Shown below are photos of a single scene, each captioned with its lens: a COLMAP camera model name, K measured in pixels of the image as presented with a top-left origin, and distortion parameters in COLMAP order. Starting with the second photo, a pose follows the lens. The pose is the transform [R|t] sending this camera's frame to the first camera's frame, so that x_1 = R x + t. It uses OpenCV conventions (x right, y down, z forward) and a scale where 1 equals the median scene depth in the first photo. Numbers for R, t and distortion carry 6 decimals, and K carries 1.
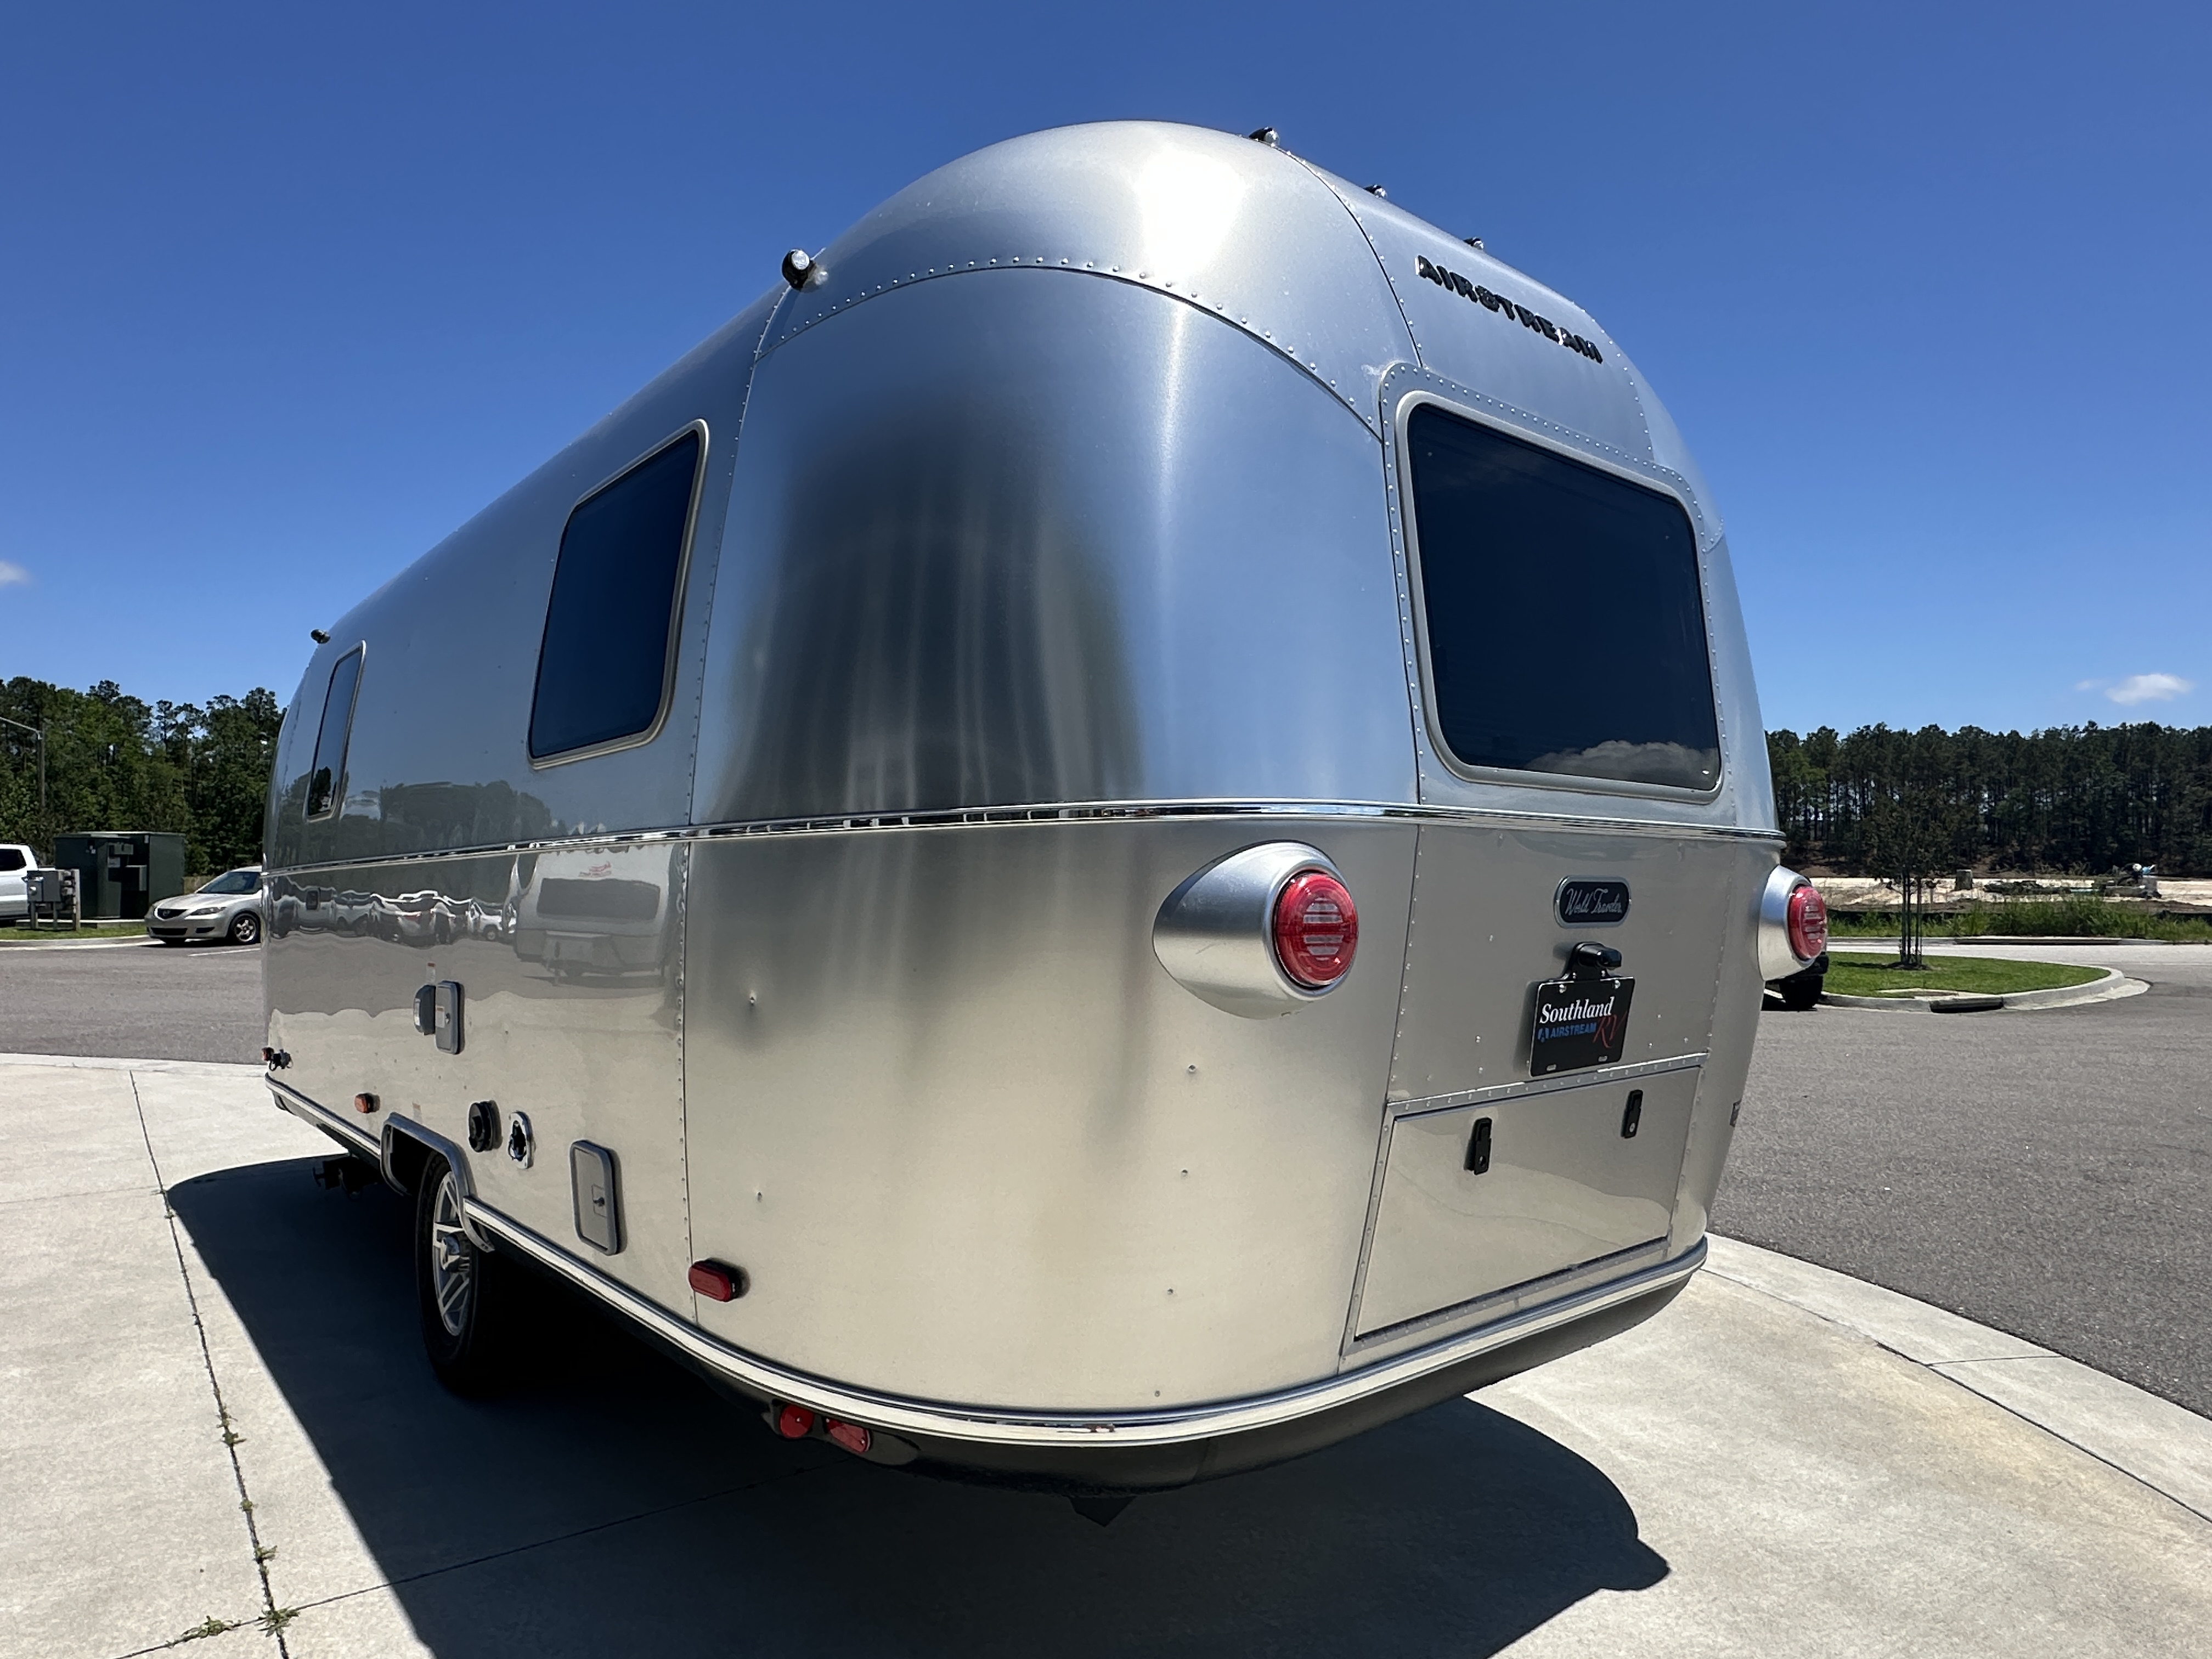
lens RADIAL K [[1311.7, 0, 1106.0], [0, 1311.7, 829.5], [0, 0, 1]] dist [-0.002022, -0.000494]
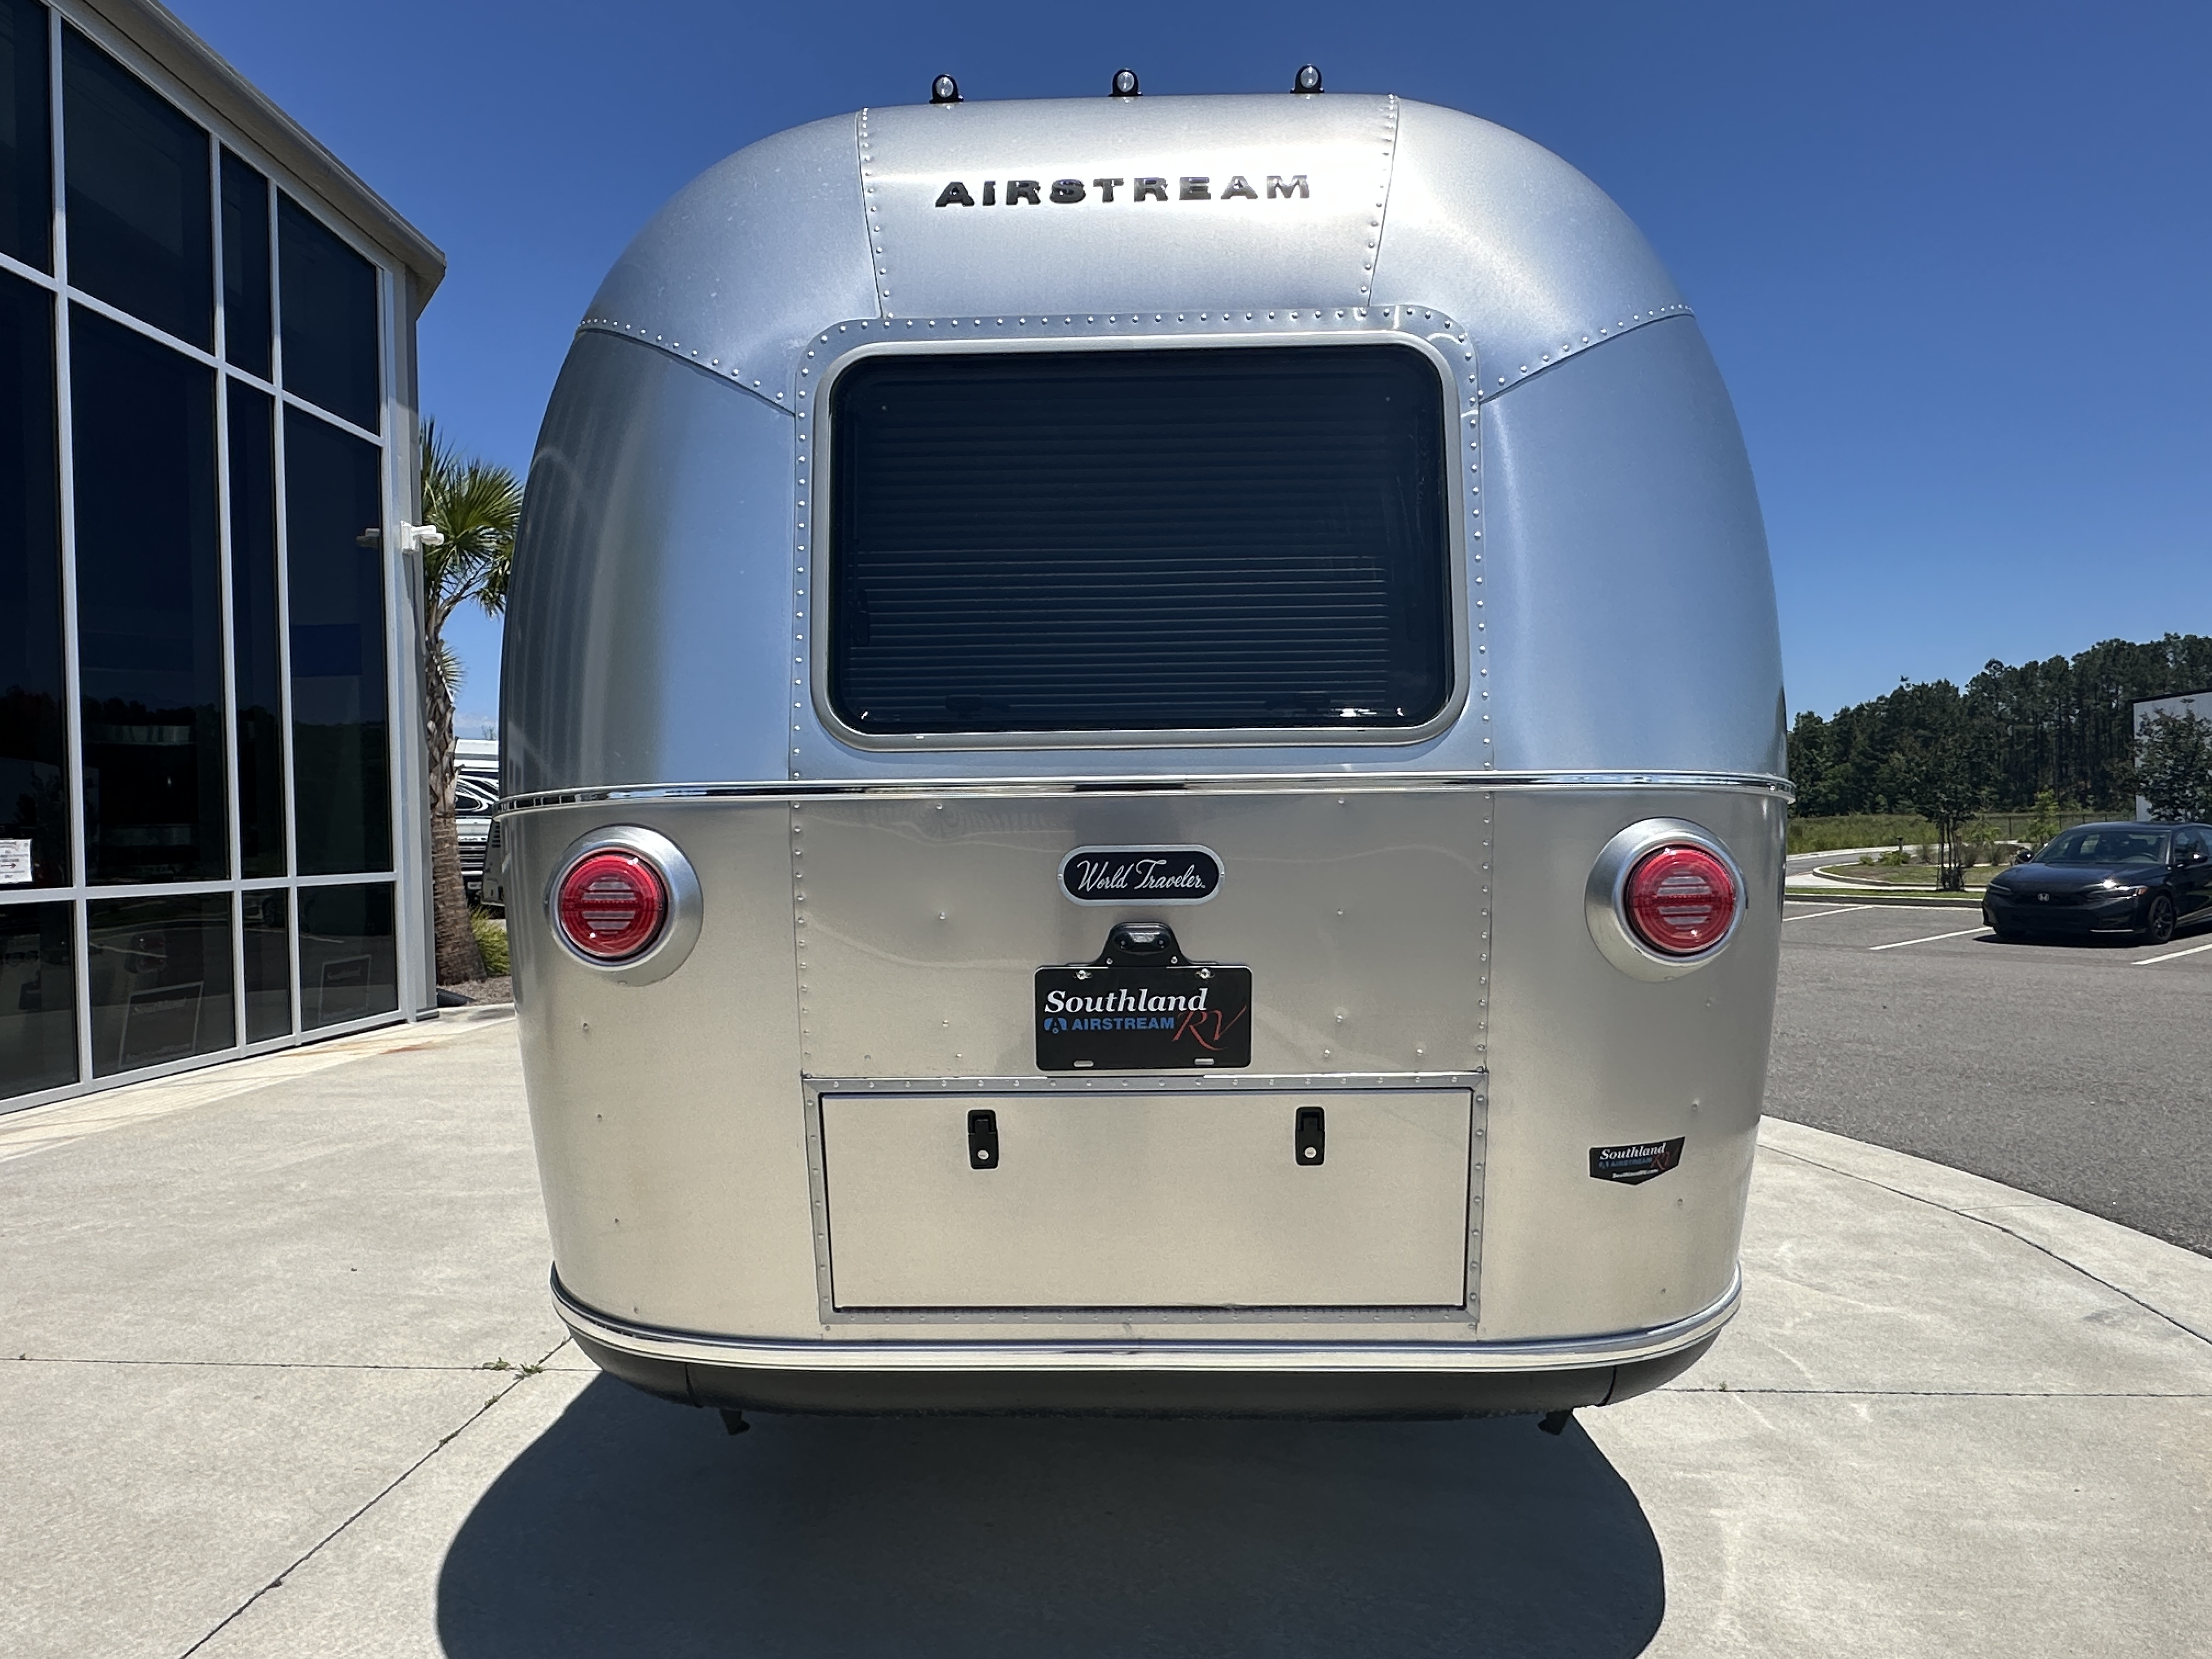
lens RADIAL K [[1431.4, 0, 1106.0], [0, 1431.4, 829.5], [0, 0, 1]] dist [0.002120, 0.000180]
pose [[0.766800, -0.009864, -0.641811, 0.949217], [0.040607, 0.998625, 0.033166, -0.005860], [0.640601, -0.051494, 0.766146, 0.279059]]
